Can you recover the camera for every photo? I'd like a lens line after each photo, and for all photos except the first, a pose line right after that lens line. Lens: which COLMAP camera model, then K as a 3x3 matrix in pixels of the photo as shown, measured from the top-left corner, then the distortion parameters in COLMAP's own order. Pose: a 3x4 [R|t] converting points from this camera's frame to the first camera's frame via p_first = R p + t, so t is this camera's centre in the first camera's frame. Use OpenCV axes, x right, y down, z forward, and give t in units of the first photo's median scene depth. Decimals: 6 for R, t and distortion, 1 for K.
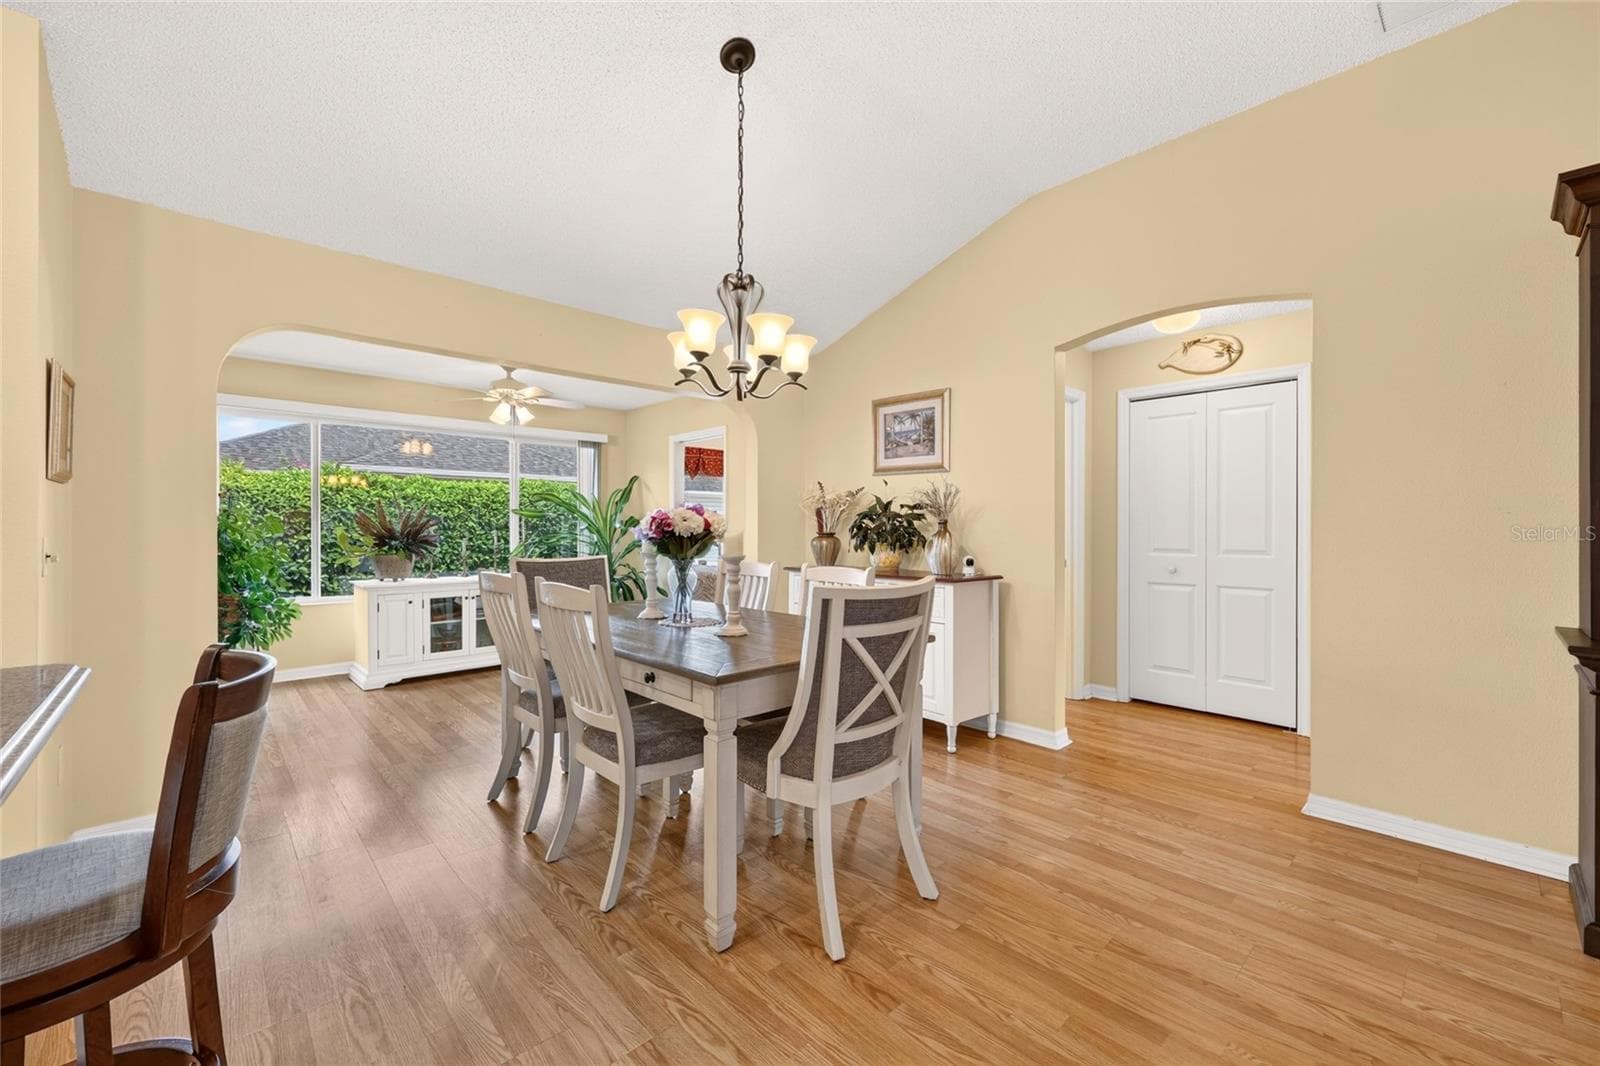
lens RADIAL K [[640.7, 0, 793.5], [0, 640.7, 531.2], [0, 0, 1]] dist [-0.001679, -0.000007]
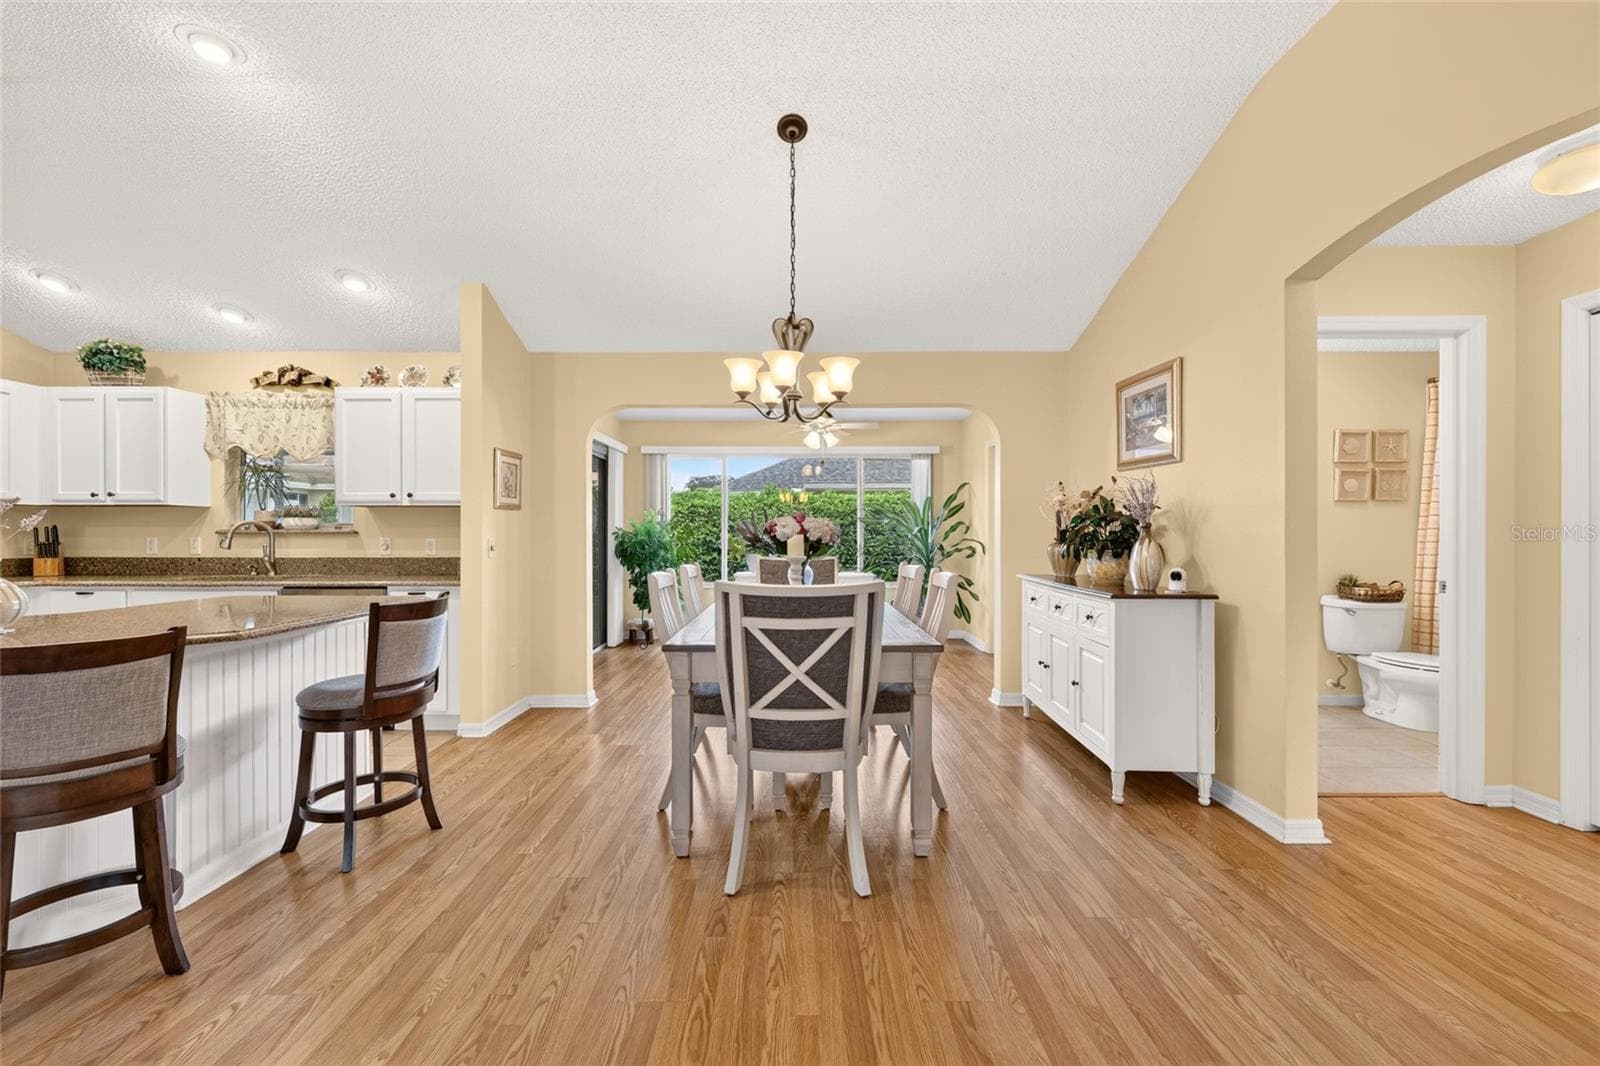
lens RADIAL K [[640.7, 0, 798.0], [0, 640.7, 534.1], [0, 0, 1]] dist [-0.001679, -0.000007]
pose [[0.731485, -0.000856, -0.681857, 0.473596], [-0.000818, 0.999997, -0.002132, -0.001180], [0.681857, 0.002117, 0.731482, 0.100900]]
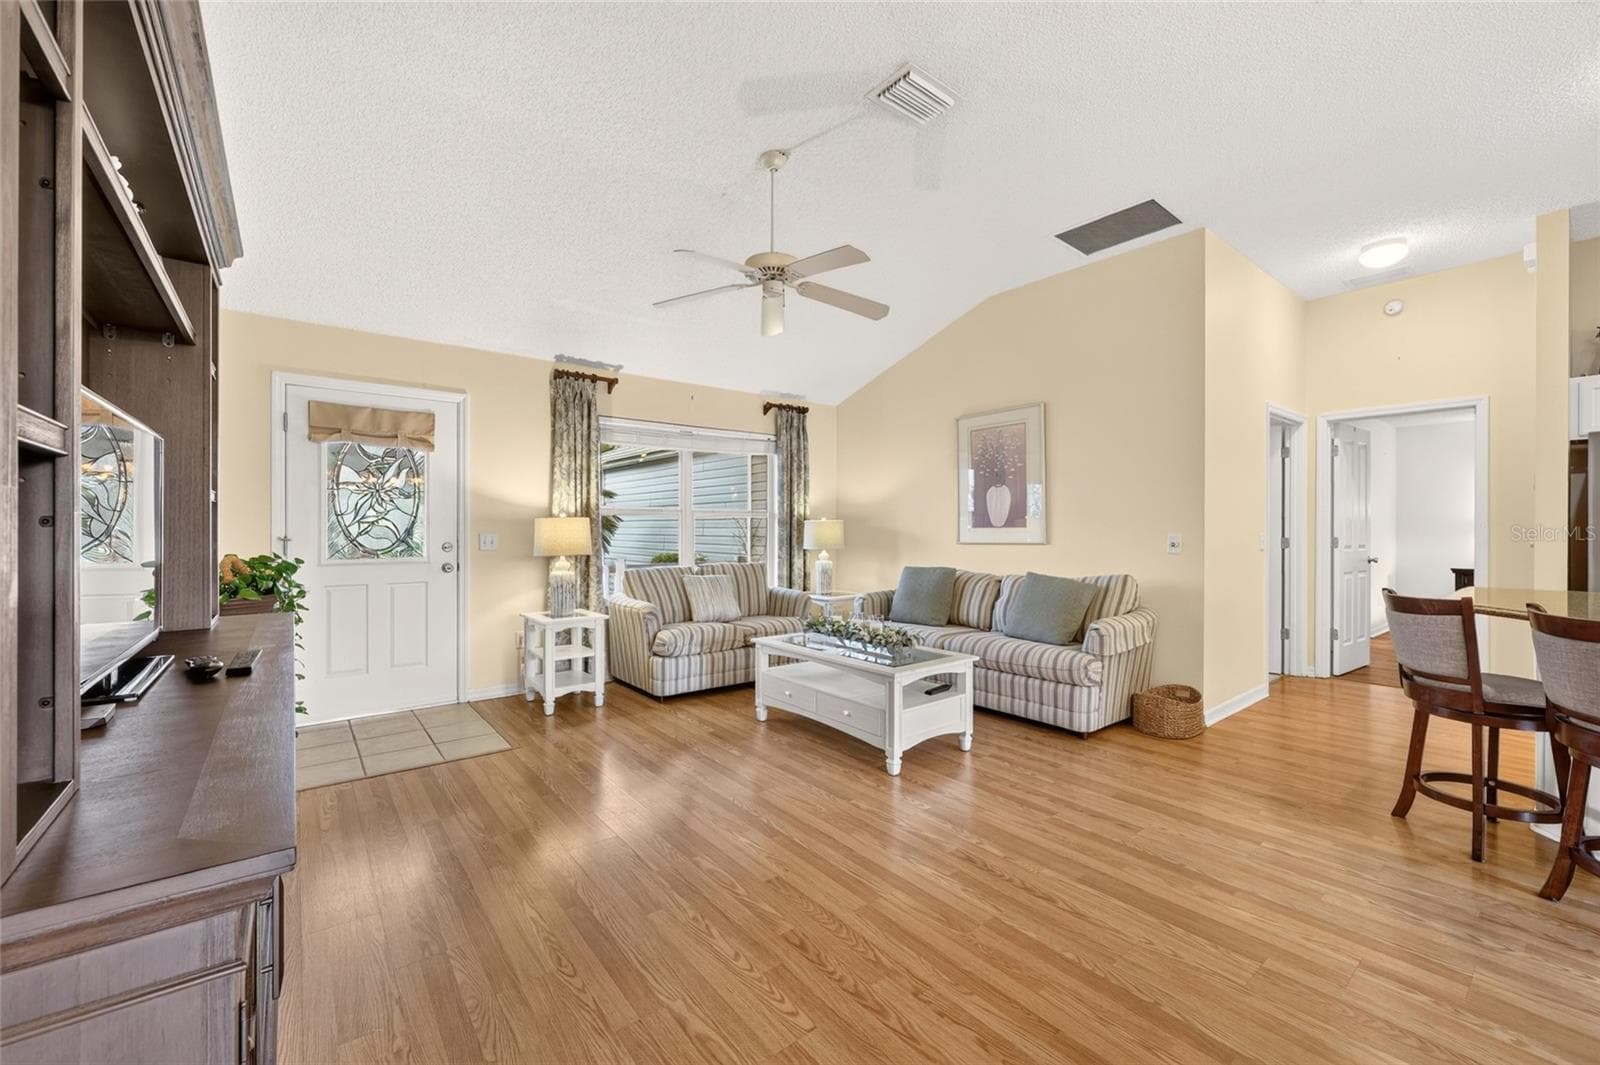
lens RADIAL K [[640.7, 0, 796.2], [0, 640.7, 533.4], [0, 0, 1]] dist [-0.001679, -0.000007]
pose [[-0.996306, -0.000568, 0.085876, 0.384257], [-0.000096, 0.999985, 0.005499, -0.008420], [-0.085878, 0.005471, -0.996291, 0.636137]]
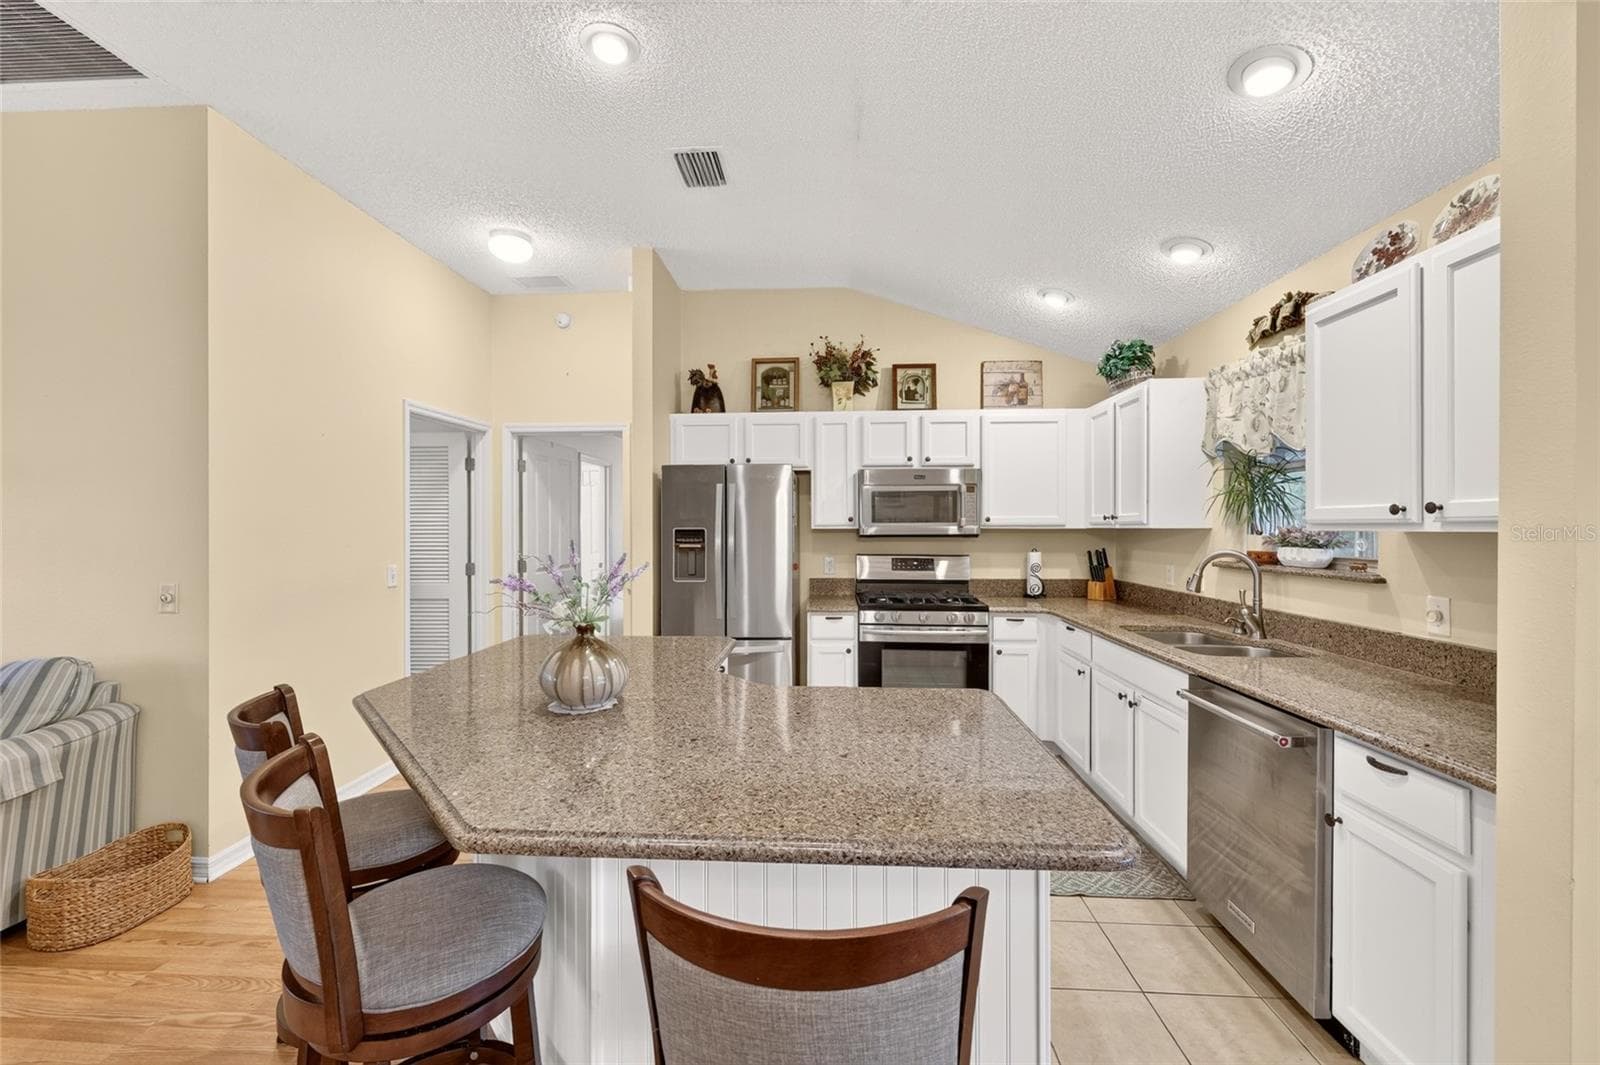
lens RADIAL K [[640.7, 0, 798.2], [0, 640.7, 528.9], [0, 0, 1]] dist [-0.001679, -0.000007]
pose [[-0.723992, 0.003219, -0.689801, -0.134742], [0.000205, 0.999990, 0.004451, -0.057215], [0.689808, 0.003081, -0.723986, 0.470829]]
